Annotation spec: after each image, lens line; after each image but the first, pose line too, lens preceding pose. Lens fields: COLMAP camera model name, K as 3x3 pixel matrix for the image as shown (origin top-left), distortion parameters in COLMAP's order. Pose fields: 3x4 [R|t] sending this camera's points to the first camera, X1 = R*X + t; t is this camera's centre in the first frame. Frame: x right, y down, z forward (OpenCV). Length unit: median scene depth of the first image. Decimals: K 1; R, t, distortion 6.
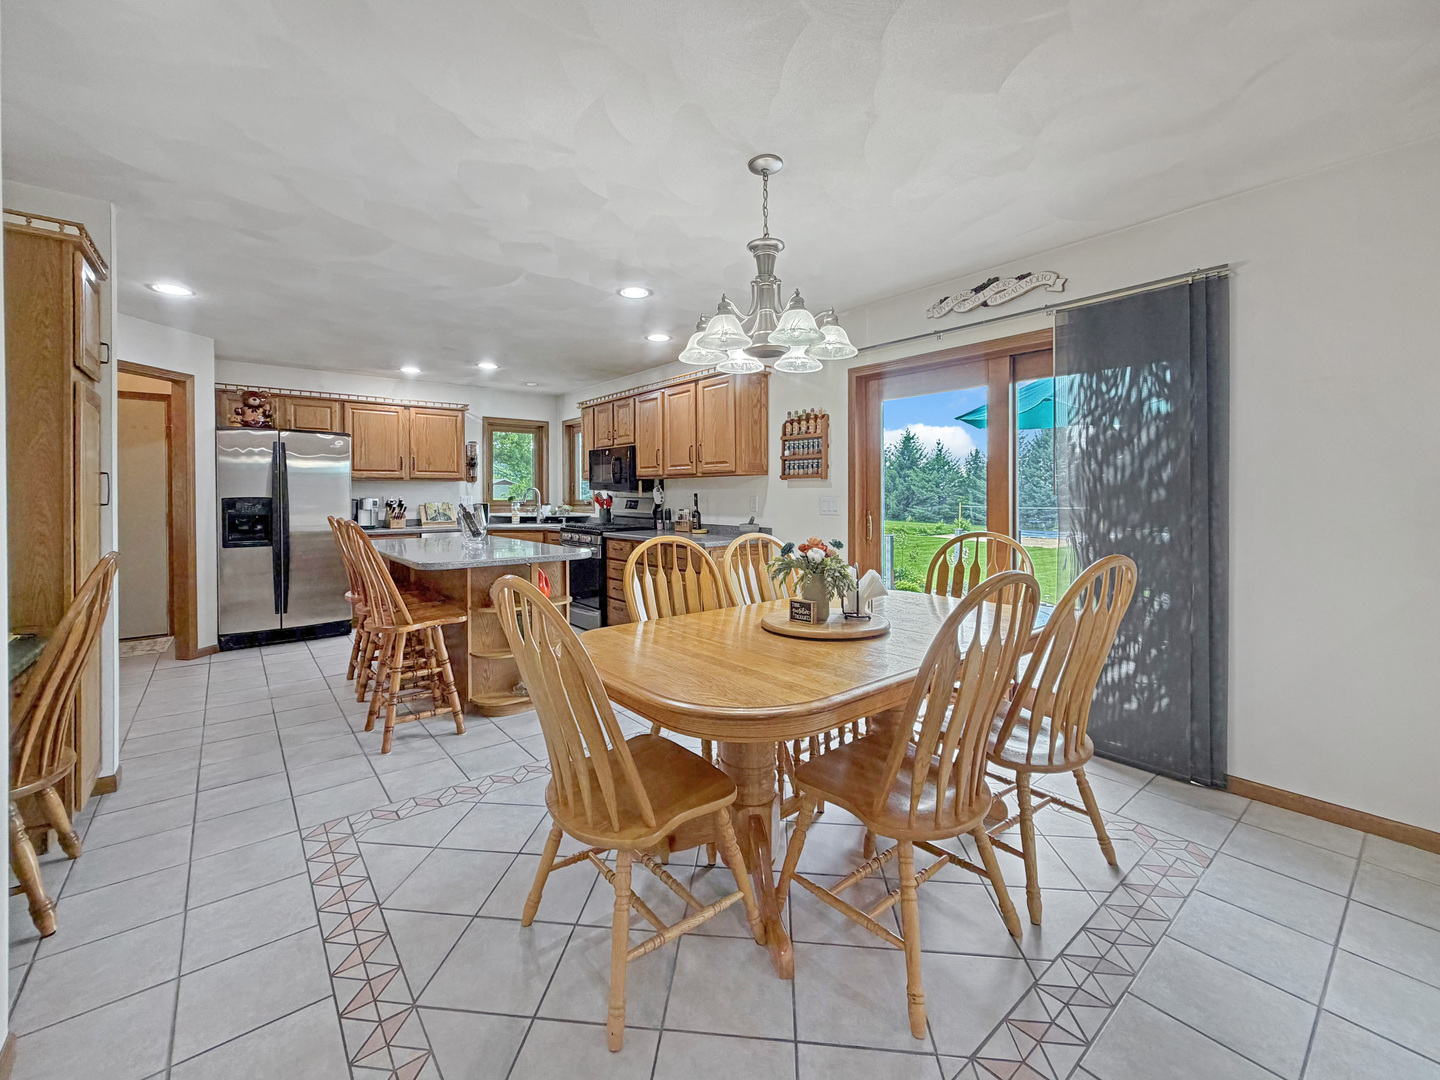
lens RADIAL K [[589.5, 0, 709.4], [0, 589.5, 507.9], [0, 0, 1]] dist [-0.003878, 0.001234]
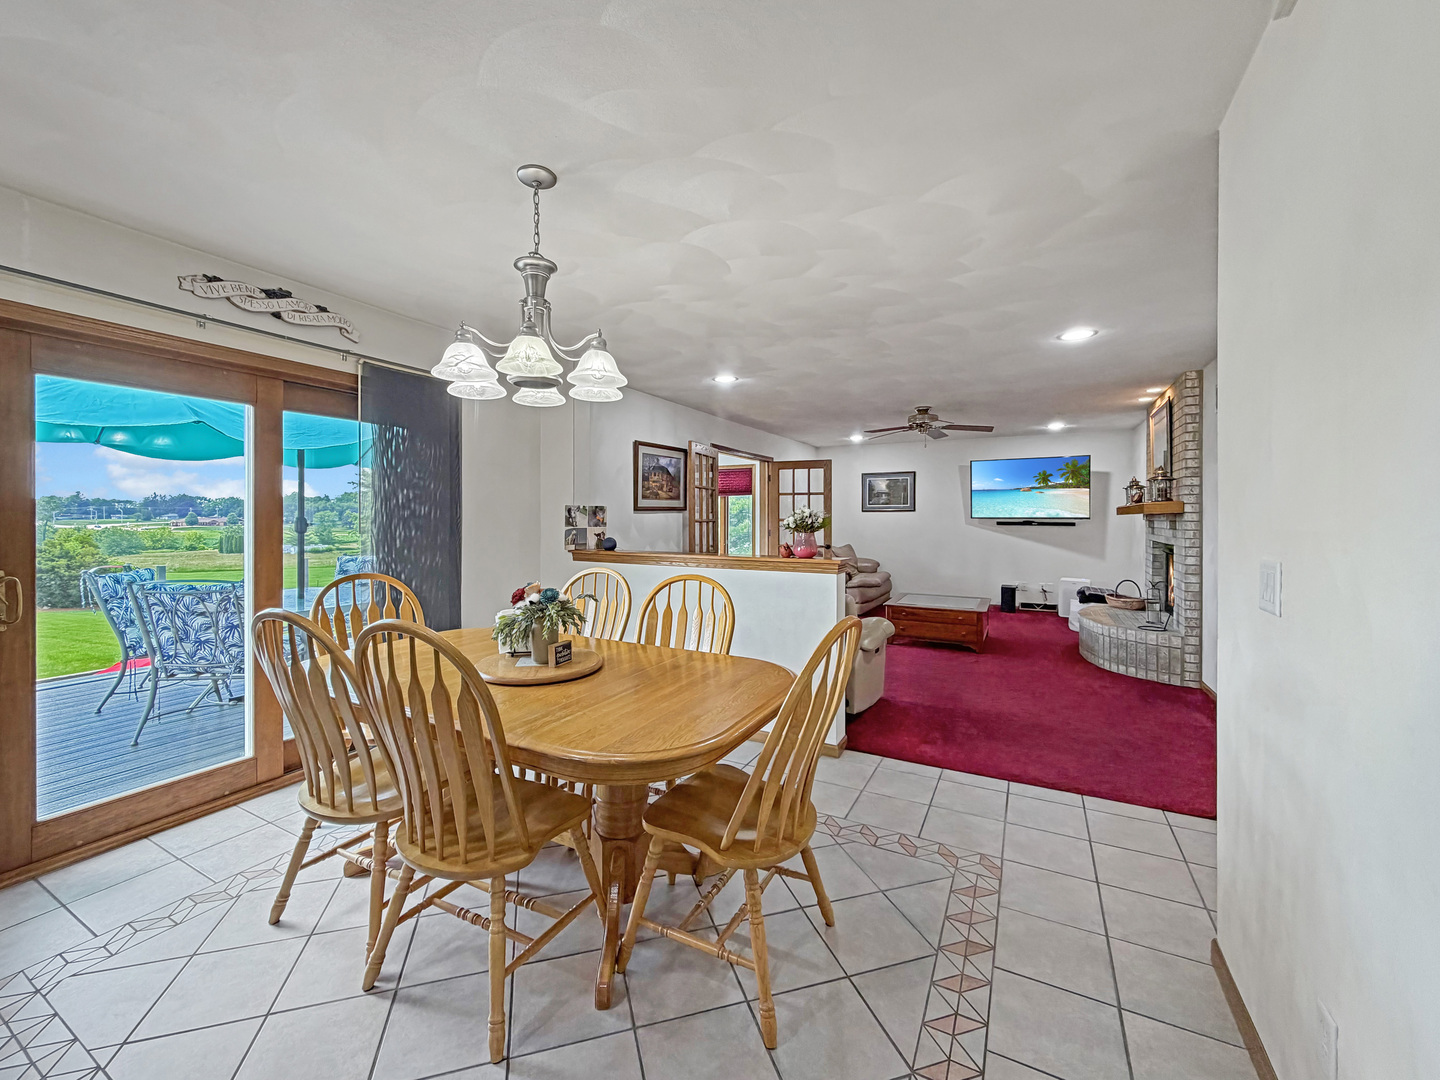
lens RADIAL K [[589.5, 0, 711.7], [0, 589.5, 518.8], [0, 0, 1]] dist [-0.003878, 0.001234]
pose [[-0.378010, 0.003175, 0.925796, -0.368769], [0.024271, 0.999684, 0.006482, -0.023598], [-0.925483, 0.024920, -0.377967, 0.476376]]
